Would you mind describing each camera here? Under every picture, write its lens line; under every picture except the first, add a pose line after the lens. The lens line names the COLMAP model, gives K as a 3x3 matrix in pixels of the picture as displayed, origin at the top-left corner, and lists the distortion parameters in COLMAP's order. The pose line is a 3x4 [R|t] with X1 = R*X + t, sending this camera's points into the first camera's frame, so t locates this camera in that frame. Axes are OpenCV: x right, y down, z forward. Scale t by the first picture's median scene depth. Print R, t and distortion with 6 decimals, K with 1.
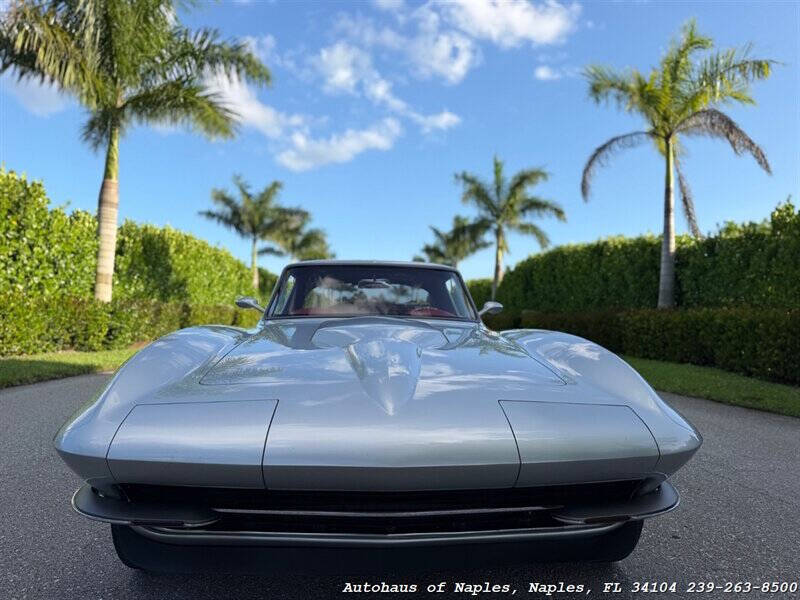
lens RADIAL K [[490.5, 0, 400.0], [0, 490.5, 300.0], [0, 0, 1]] dist [0.044431, -0.000192]
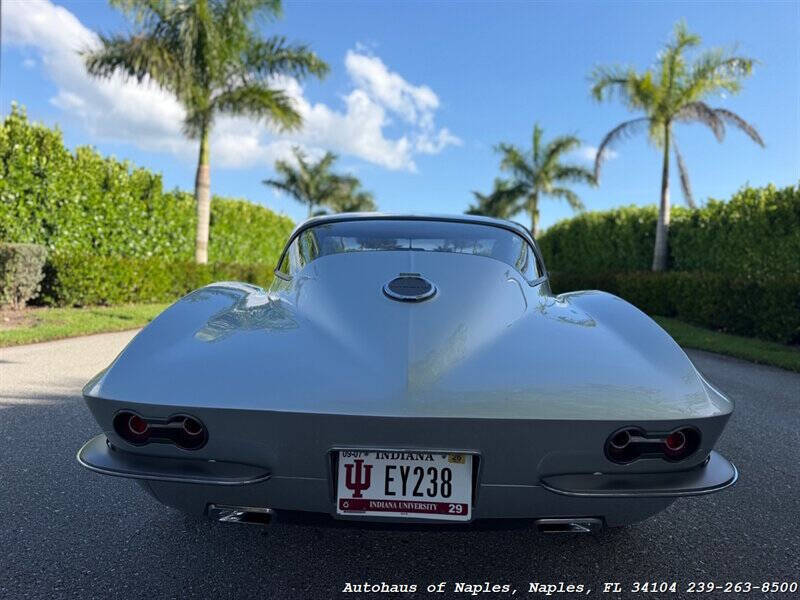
lens RADIAL K [[583.2, 0, 400.0], [0, 583.2, 300.0], [0, 0, 1]] dist [-0.006432, -0.000707]
pose [[0.994299, 0.008991, -0.106246, 0.063968], [-0.000092, 0.996511, 0.083464, -0.028064], [0.106626, -0.082978, 0.990831, -0.412804]]
